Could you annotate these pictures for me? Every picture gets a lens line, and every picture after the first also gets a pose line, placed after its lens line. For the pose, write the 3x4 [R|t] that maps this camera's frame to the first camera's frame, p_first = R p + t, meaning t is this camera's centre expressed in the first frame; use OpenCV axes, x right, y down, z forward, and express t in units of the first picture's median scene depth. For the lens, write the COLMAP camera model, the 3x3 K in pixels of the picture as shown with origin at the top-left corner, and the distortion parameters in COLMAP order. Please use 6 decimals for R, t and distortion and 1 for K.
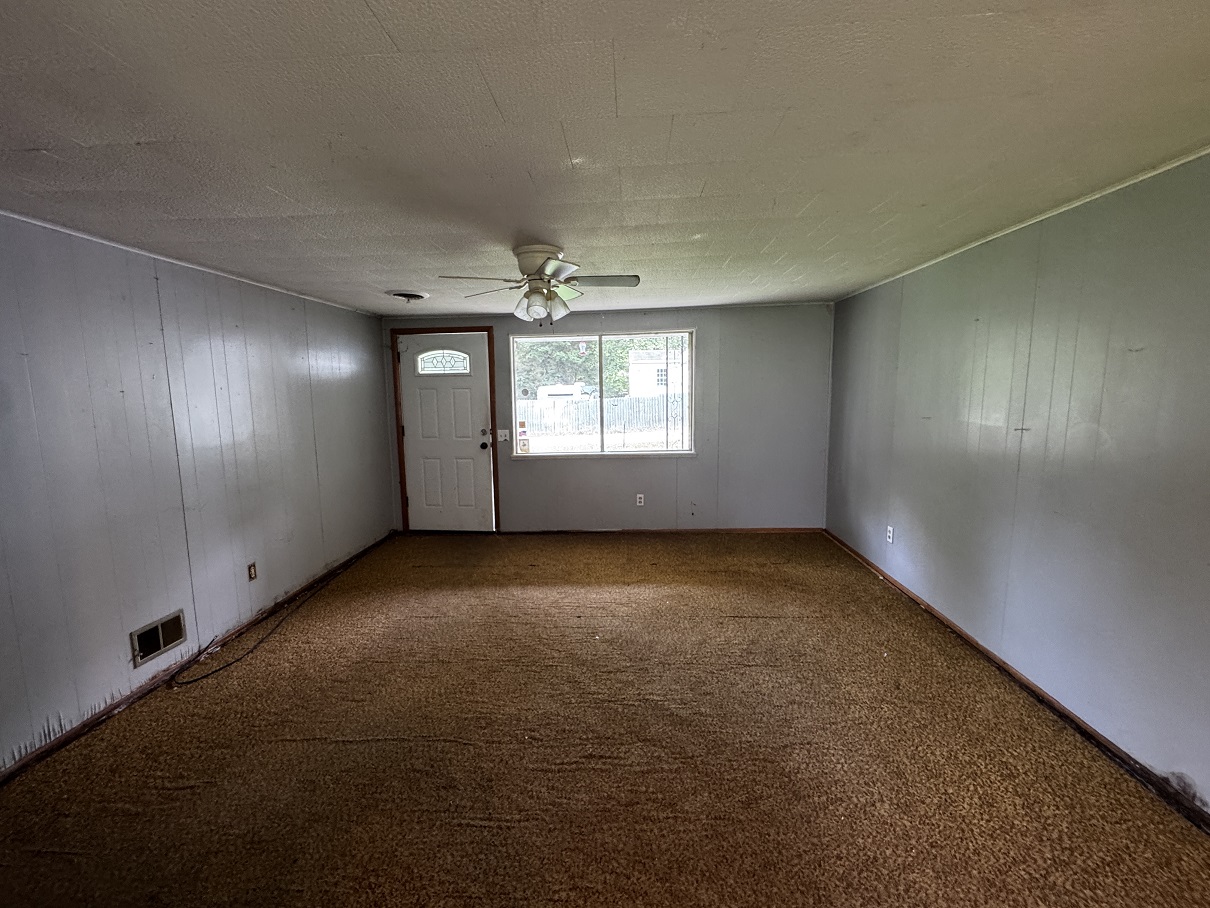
lens RADIAL K [[506.4, 0, 605.0], [0, 506.4, 454.0], [0, 0, 1]] dist [-0.001619, -0.000442]
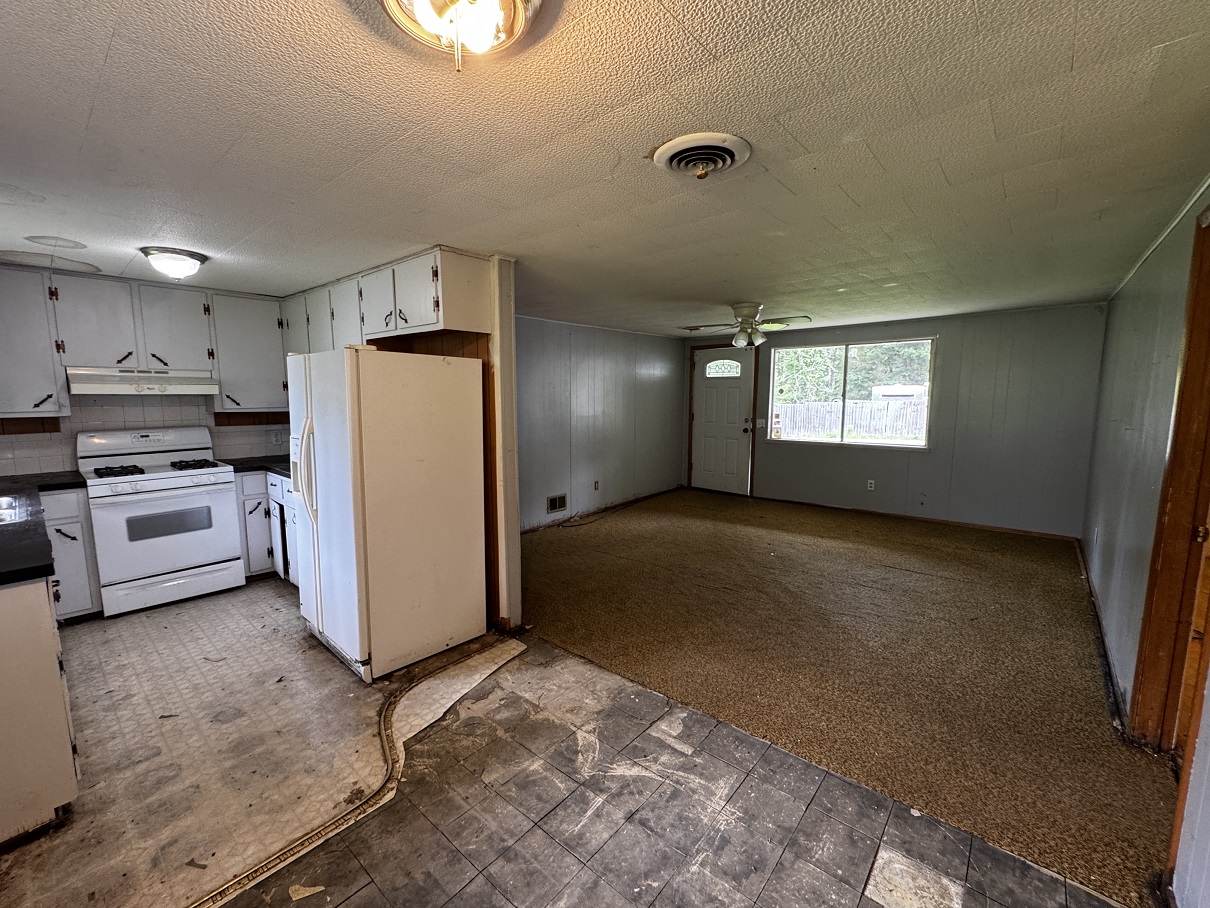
lens RADIAL K [[506.4, 0, 605.0], [0, 506.4, 454.0], [0, 0, 1]] dist [-0.001619, -0.000442]
pose [[0.798600, 0.088235, -0.595359, 0.333111], [-0.086441, 0.995755, 0.031626, 0.044426], [0.595622, 0.026207, 0.802837, -0.374188]]
